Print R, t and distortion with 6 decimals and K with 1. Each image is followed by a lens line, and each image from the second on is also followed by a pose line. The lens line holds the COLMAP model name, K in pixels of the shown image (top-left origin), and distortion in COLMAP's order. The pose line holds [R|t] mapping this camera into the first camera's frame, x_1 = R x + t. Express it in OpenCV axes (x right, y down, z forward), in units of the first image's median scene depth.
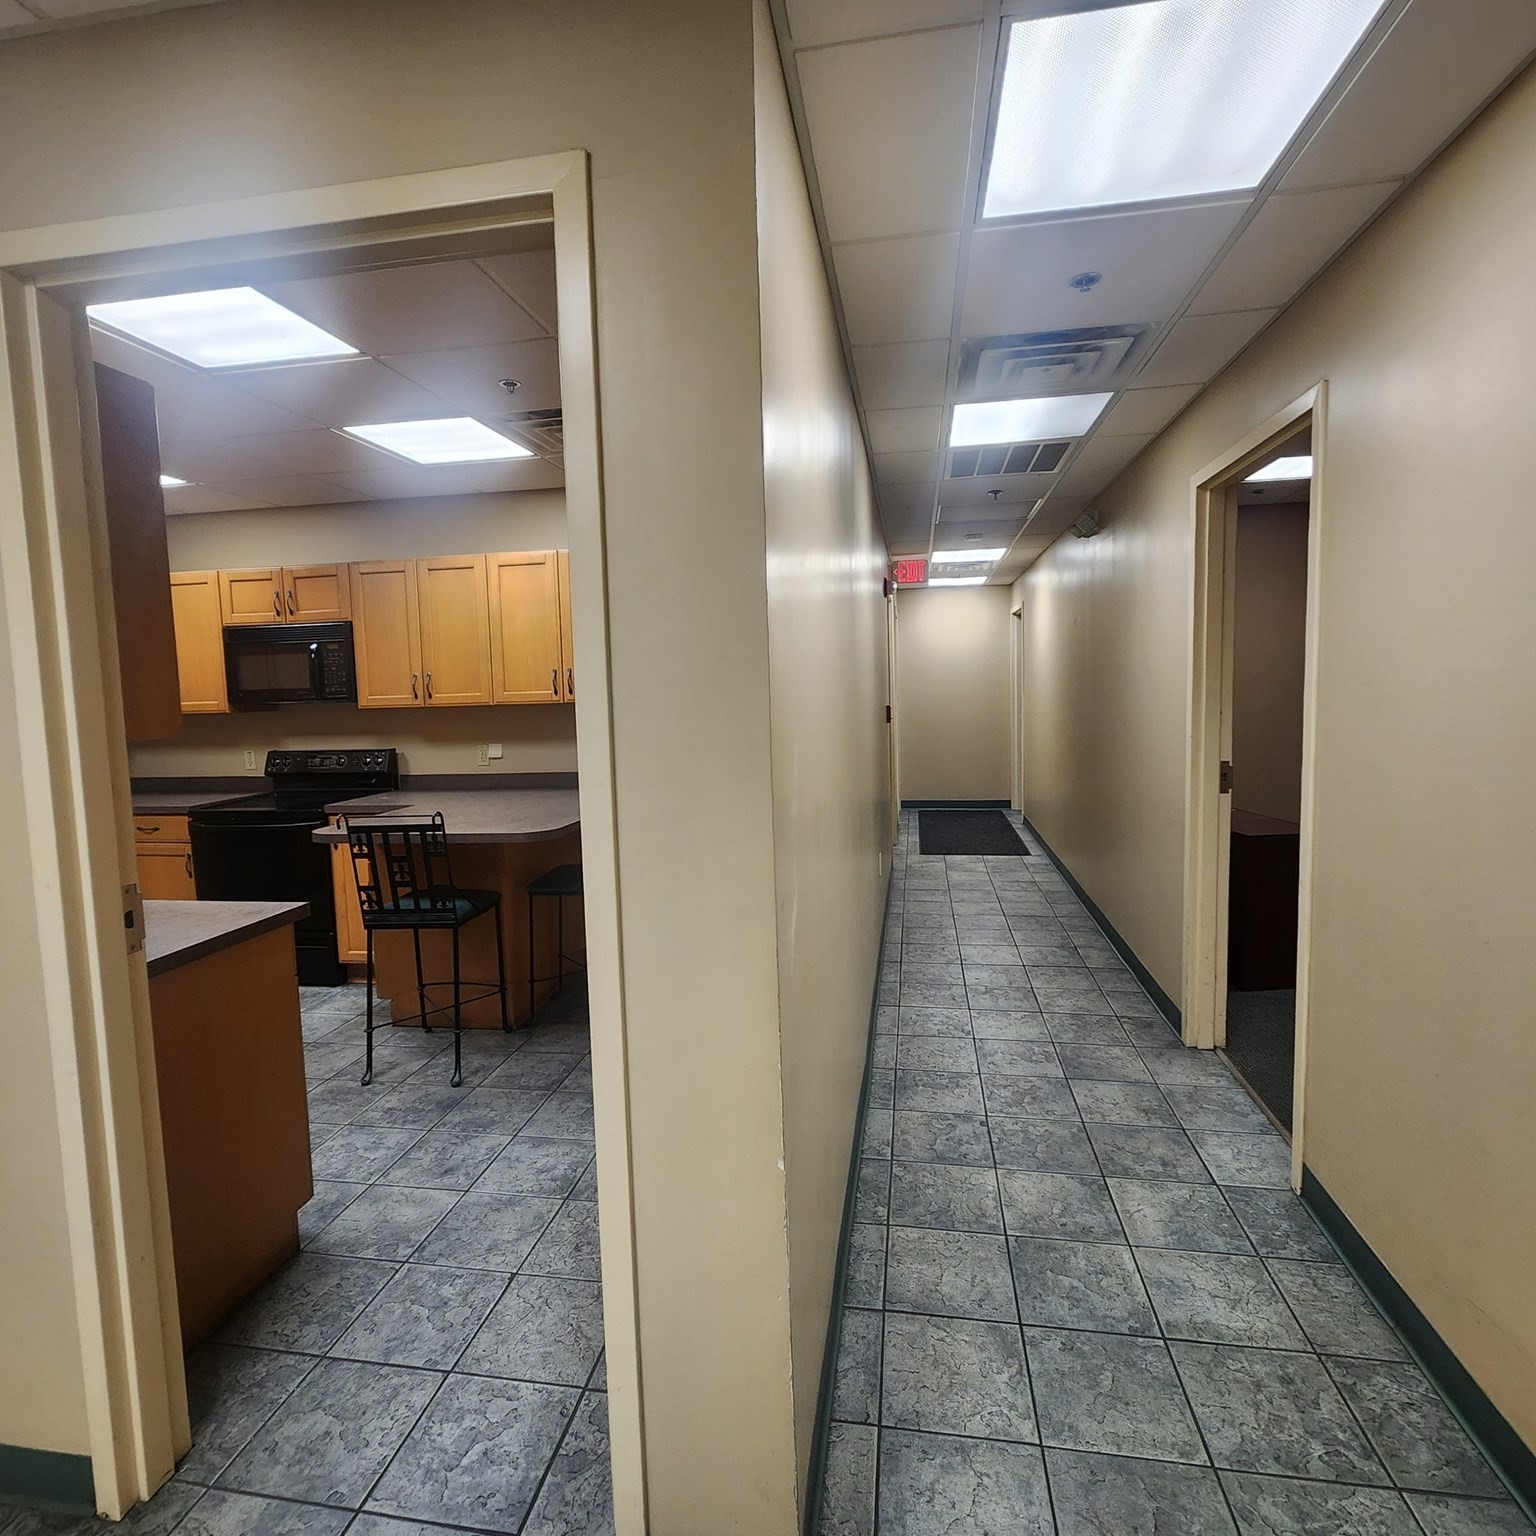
lens RADIAL K [[841.3, 0, 771.4], [0, 841.3, 753.0], [0, 0, 1]] dist [0.003694, -0.002262]
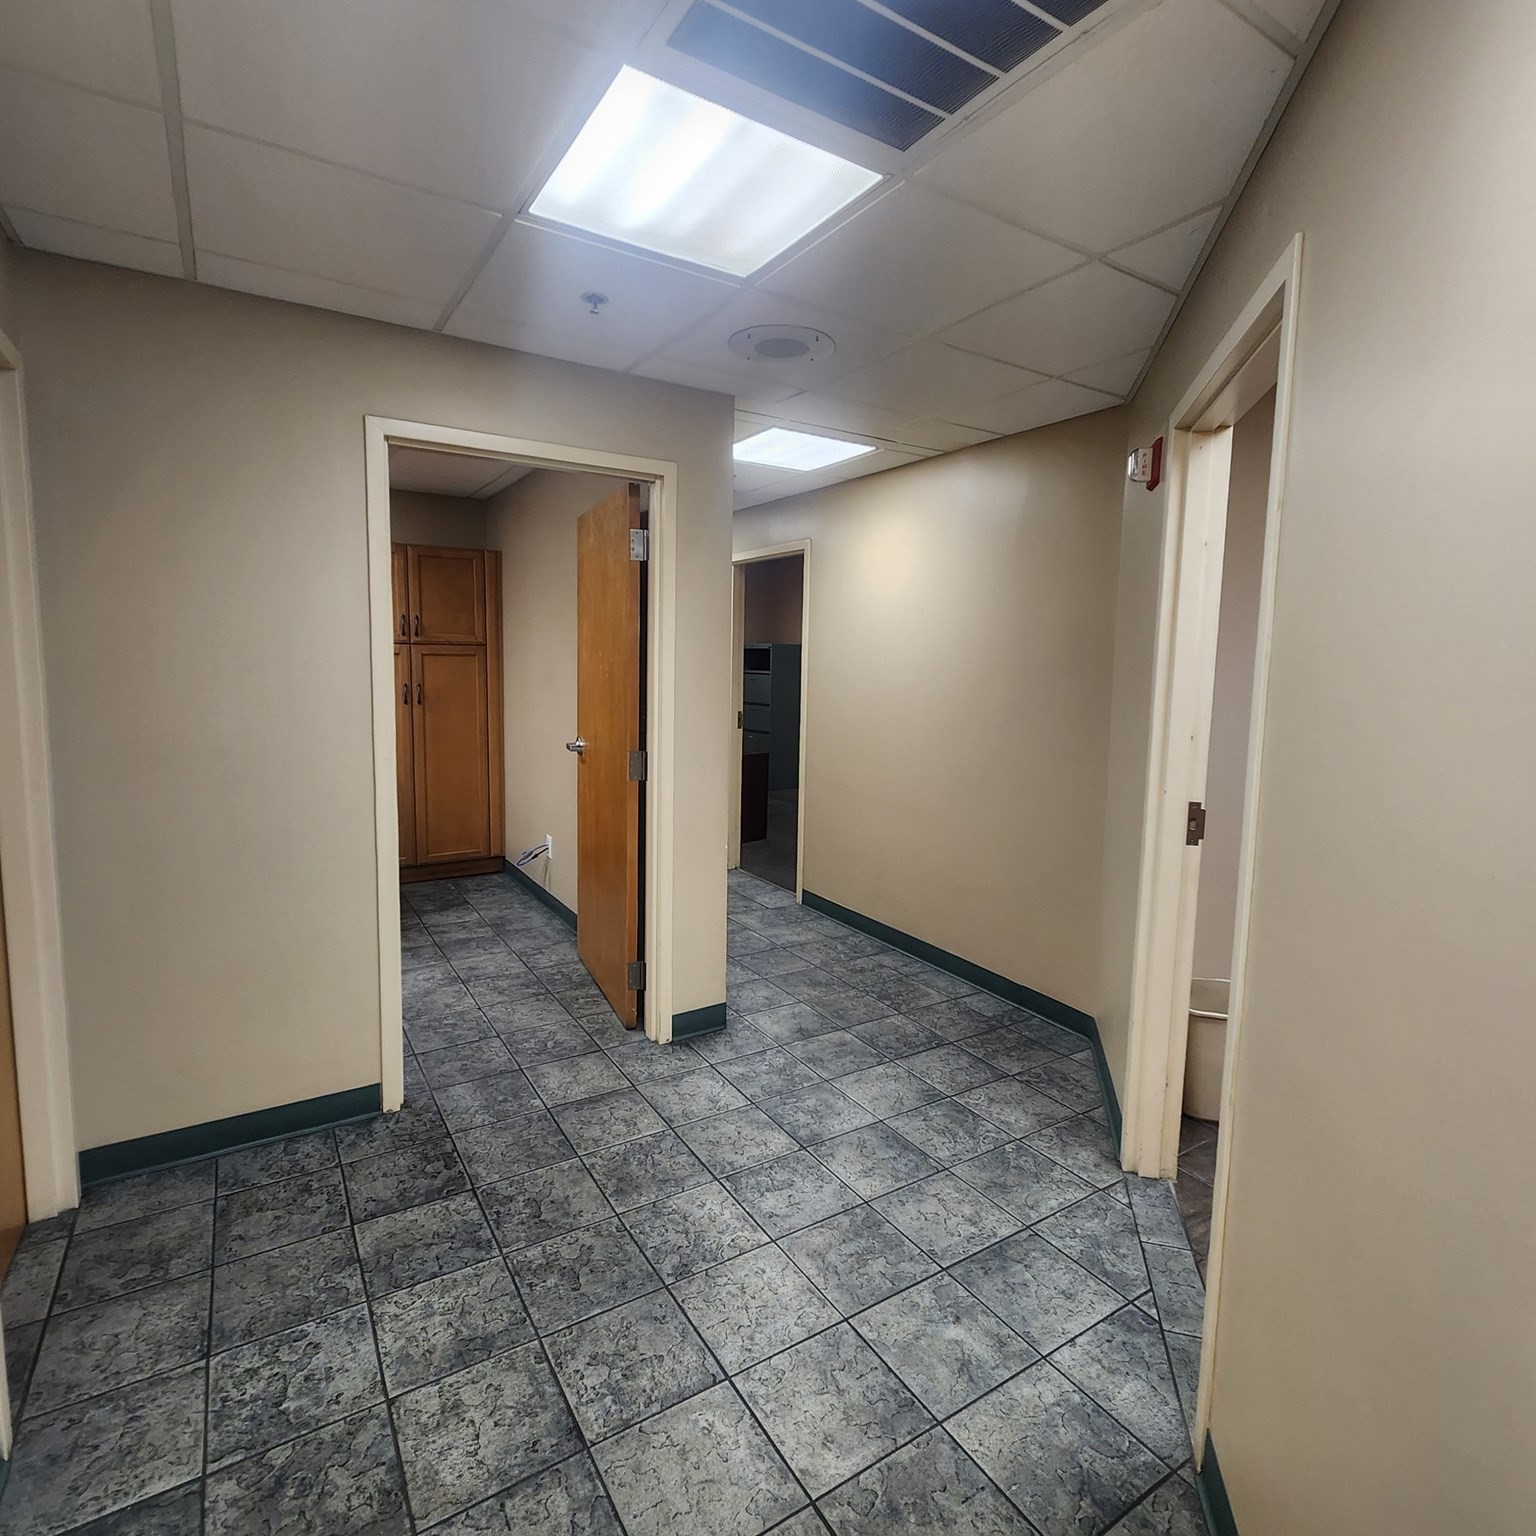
lens RADIAL K [[841.3, 0, 759.7], [0, 841.3, 759.9], [0, 0, 1]] dist [0.003694, -0.002262]
pose [[0.749825, -0.038419, 0.660520, -0.576739], [0.017763, 0.999122, 0.037950, 0.041239], [-0.661398, -0.016723, 0.749849, -0.368617]]
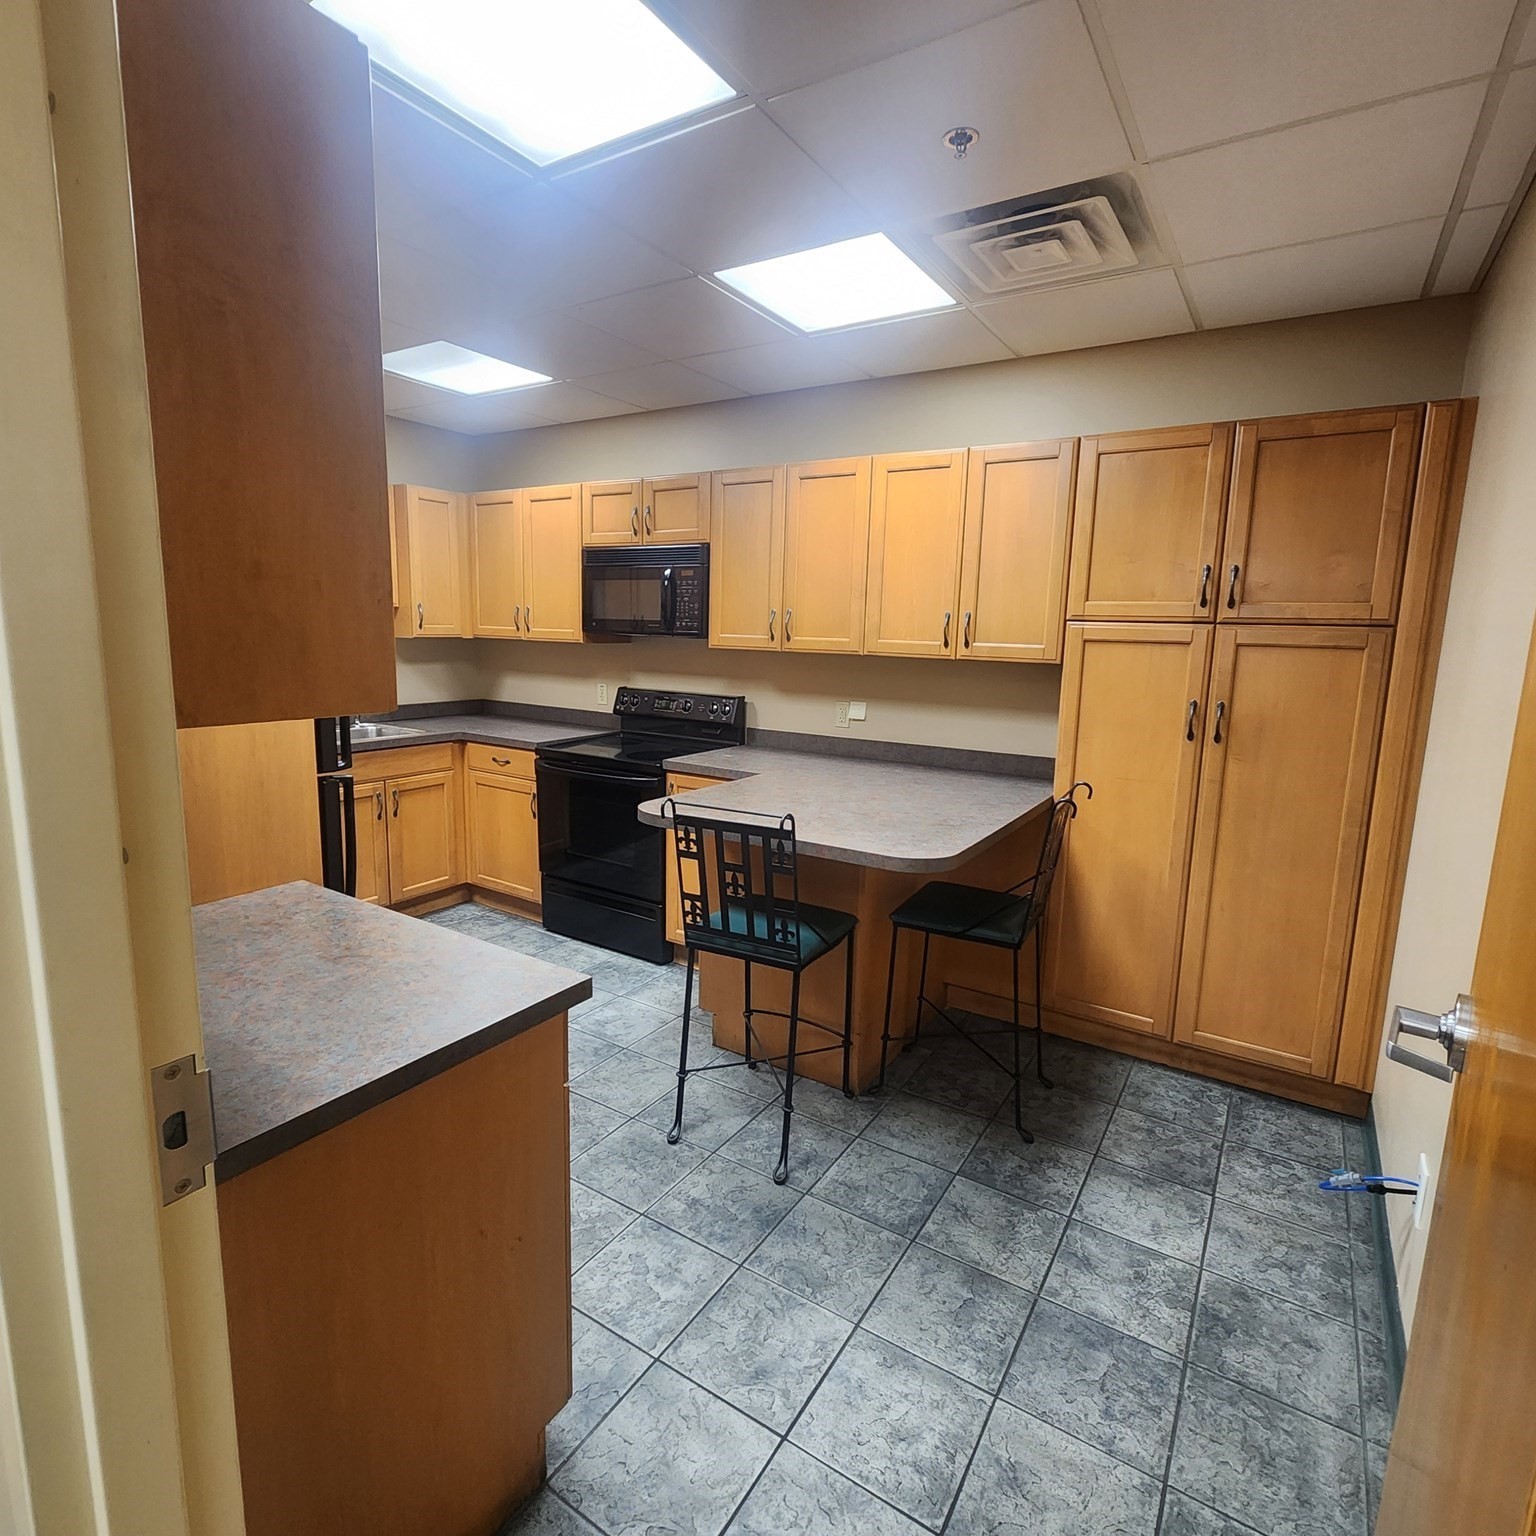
lens RADIAL K [[841.3, 0, 780.6], [0, 841.3, 748.1], [0, 0, 1]] dist [0.003694, -0.002262]
pose [[0.924512, 0.107700, -0.365622, -0.129358], [-0.083953, 0.993230, 0.080287, -0.033464], [0.371793, -0.043531, 0.927294, 0.298049]]
